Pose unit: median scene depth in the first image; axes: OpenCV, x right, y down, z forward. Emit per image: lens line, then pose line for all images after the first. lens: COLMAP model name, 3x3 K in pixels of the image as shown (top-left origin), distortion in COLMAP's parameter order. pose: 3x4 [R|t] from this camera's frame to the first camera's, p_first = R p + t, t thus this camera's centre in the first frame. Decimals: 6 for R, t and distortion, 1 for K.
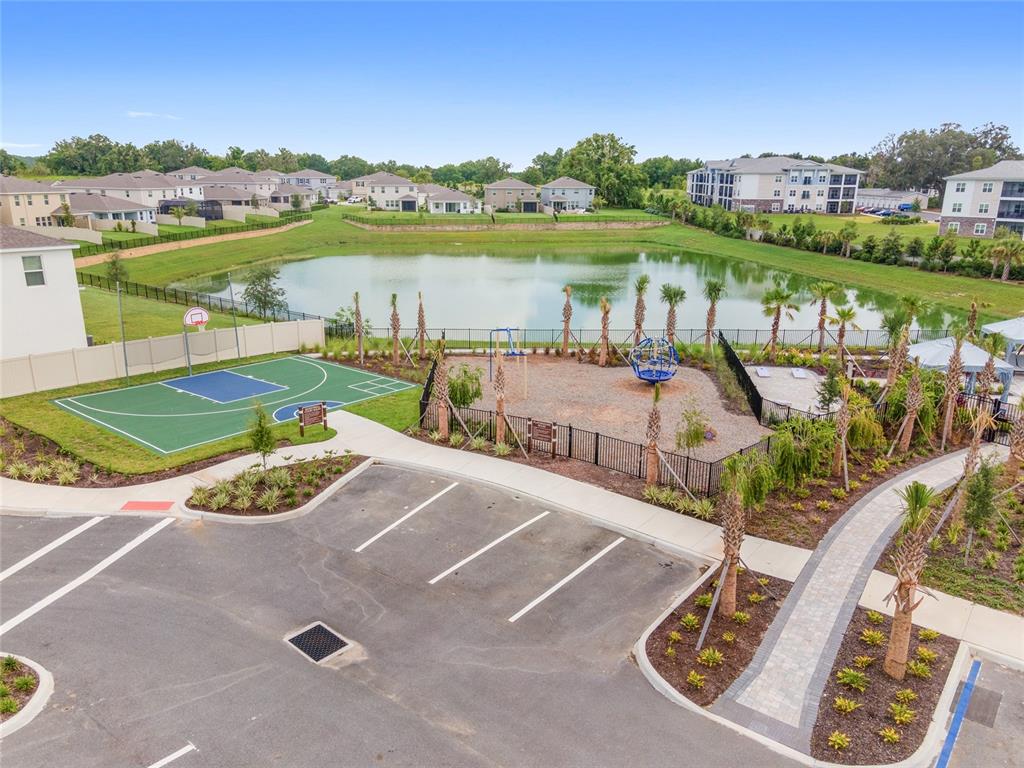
lens RADIAL K [[749.2, 0, 508.9], [0, 749.2, 392.9], [0, 0, 1]] dist [0.009863, 0.051272]
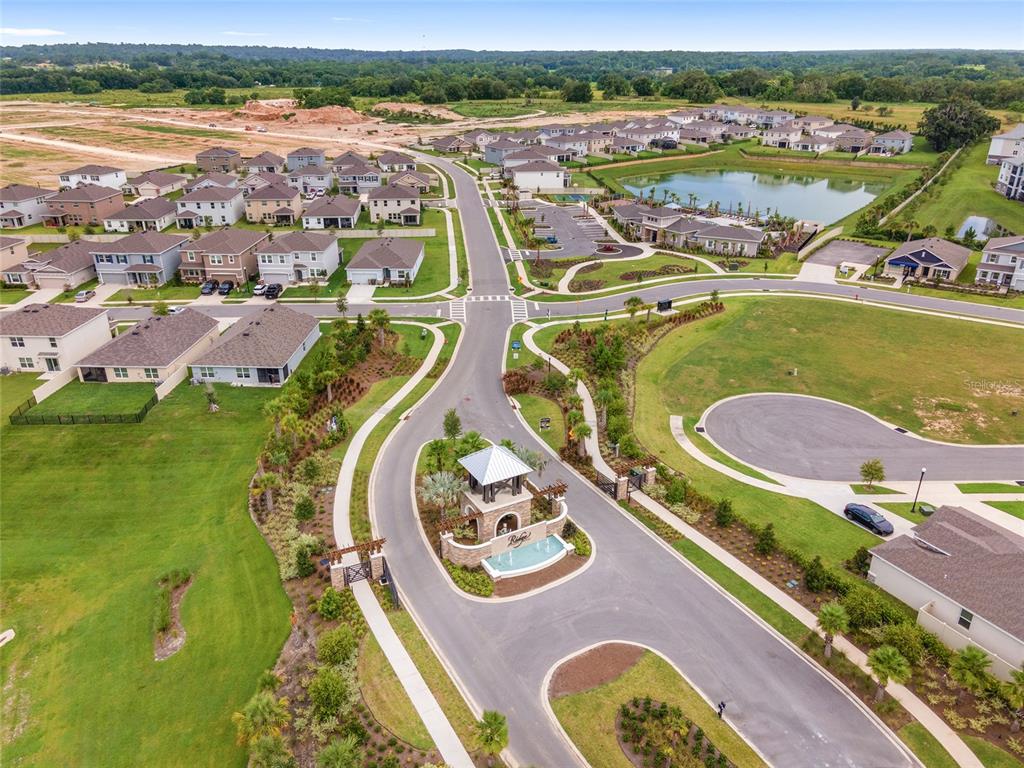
lens RADIAL K [[749.2, 0, 508.9], [0, 749.2, 392.9], [0, 0, 1]] dist [0.009863, 0.051272]
pose [[0.696900, 0.294183, -0.654054, 0.817975], [-0.197844, 0.955468, 0.218950, 0.062217], [0.689339, -0.023186, 0.724068, -0.843608]]
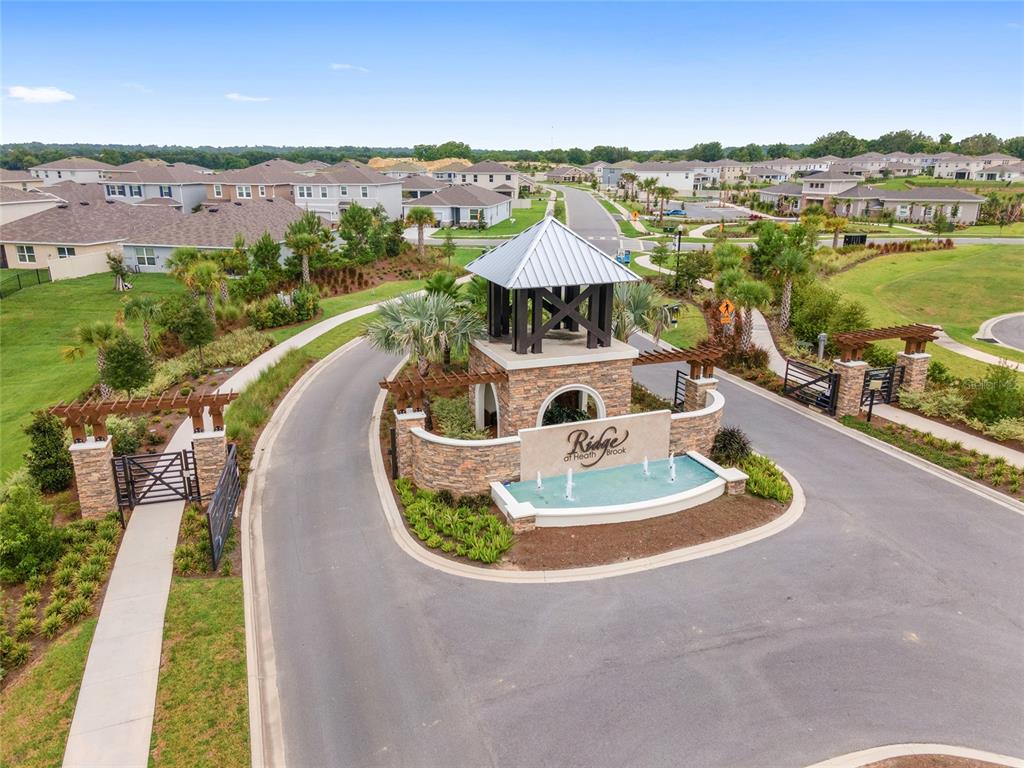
lens RADIAL K [[749.2, 0, 508.9], [0, 749.2, 392.9], [0, 0, 1]] dist [0.009863, 0.051272]
pose [[0.574220, 0.243813, -0.781554, 0.692895], [-0.228326, 0.964442, 0.133112, 0.193702], [0.786218, 0.102013, 0.609470, -0.664887]]
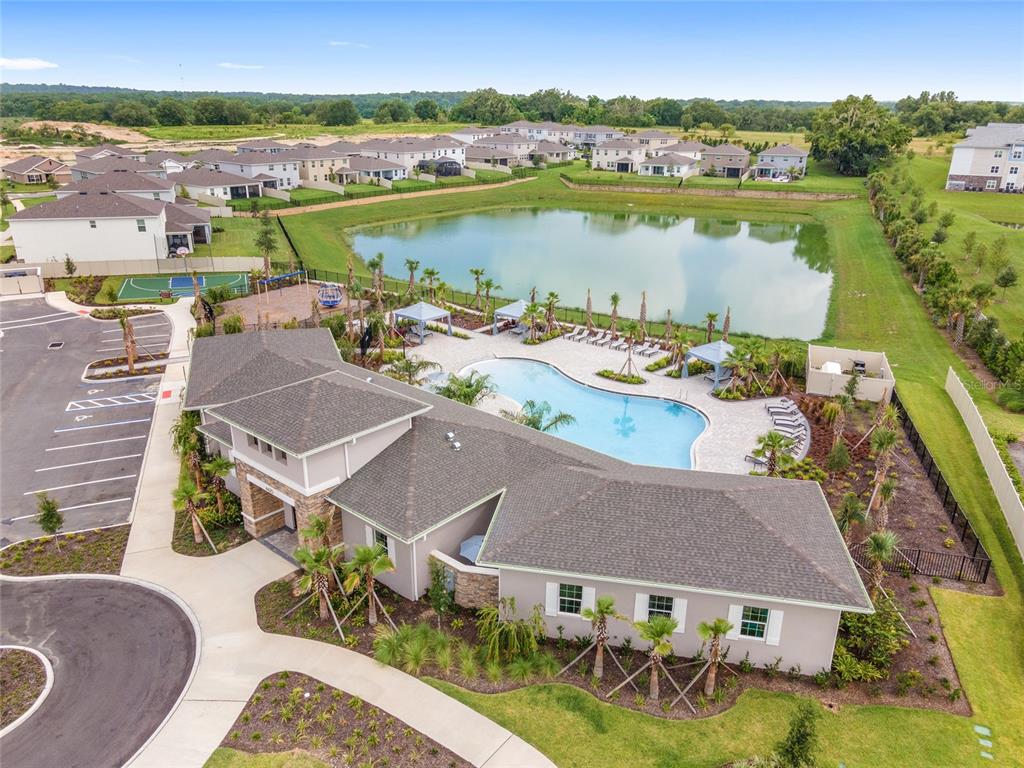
lens RADIAL K [[749.2, 0, 508.9], [0, 749.2, 392.9], [0, 0, 1]] dist [0.009863, 0.051272]
pose [[0.849217, 0.194636, -0.490864, 0.375232], [-0.151600, 0.980322, 0.126441, -0.026394], [0.505814, -0.032961, 0.862012, -0.116890]]
